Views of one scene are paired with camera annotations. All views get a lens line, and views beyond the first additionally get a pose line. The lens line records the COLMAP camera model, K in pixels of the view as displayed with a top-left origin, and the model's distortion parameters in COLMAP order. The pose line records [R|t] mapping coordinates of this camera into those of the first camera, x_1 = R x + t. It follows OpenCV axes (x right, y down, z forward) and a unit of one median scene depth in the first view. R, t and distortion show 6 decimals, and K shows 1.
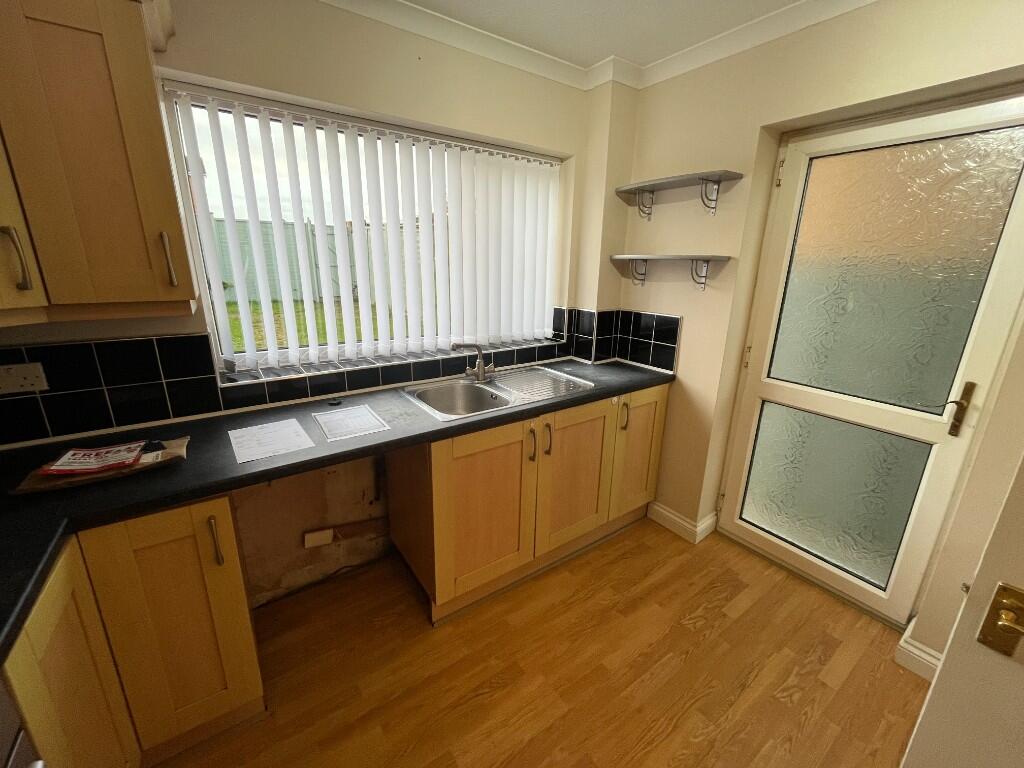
lens RADIAL K [[416.2, 0, 512.0], [0, 416.2, 384.0], [0, 0, 1]] dist [-0.004743, -0.000088]
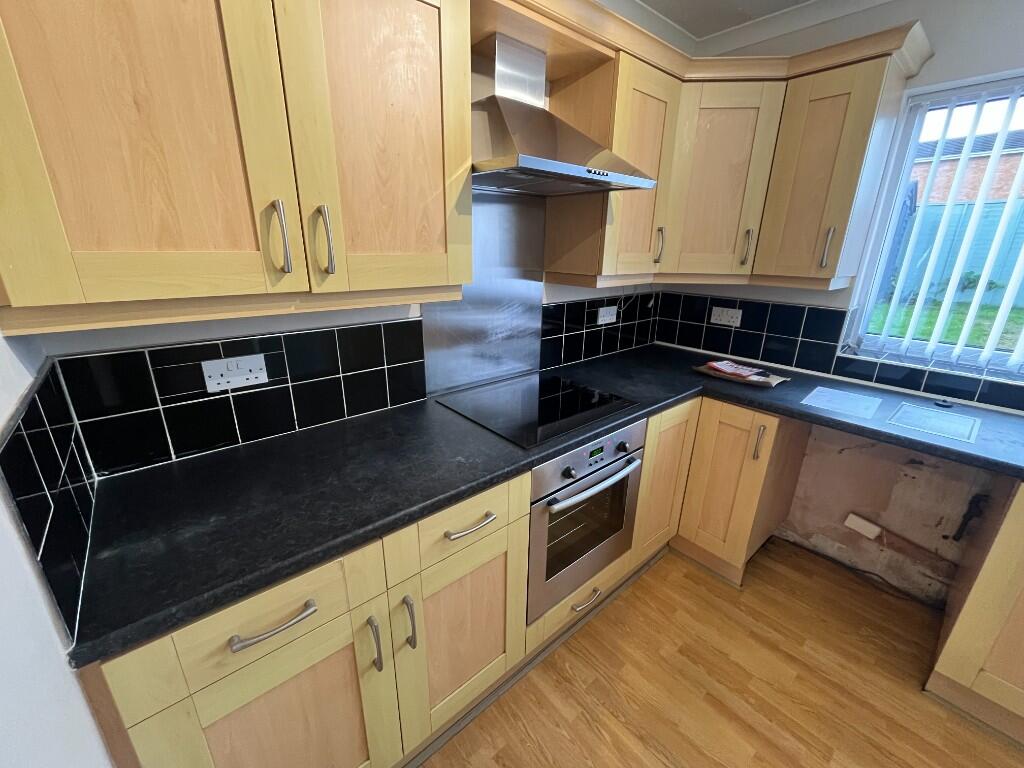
lens RADIAL K [[416.2, 0, 512.0], [0, 416.2, 384.0], [0, 0, 1]] dist [-0.004743, -0.000088]
pose [[0.103840, 0.303113, -0.947280, 0.369631], [-0.288383, 0.920690, 0.262993, 0.040817], [0.951868, 0.245871, 0.183017, -0.100608]]
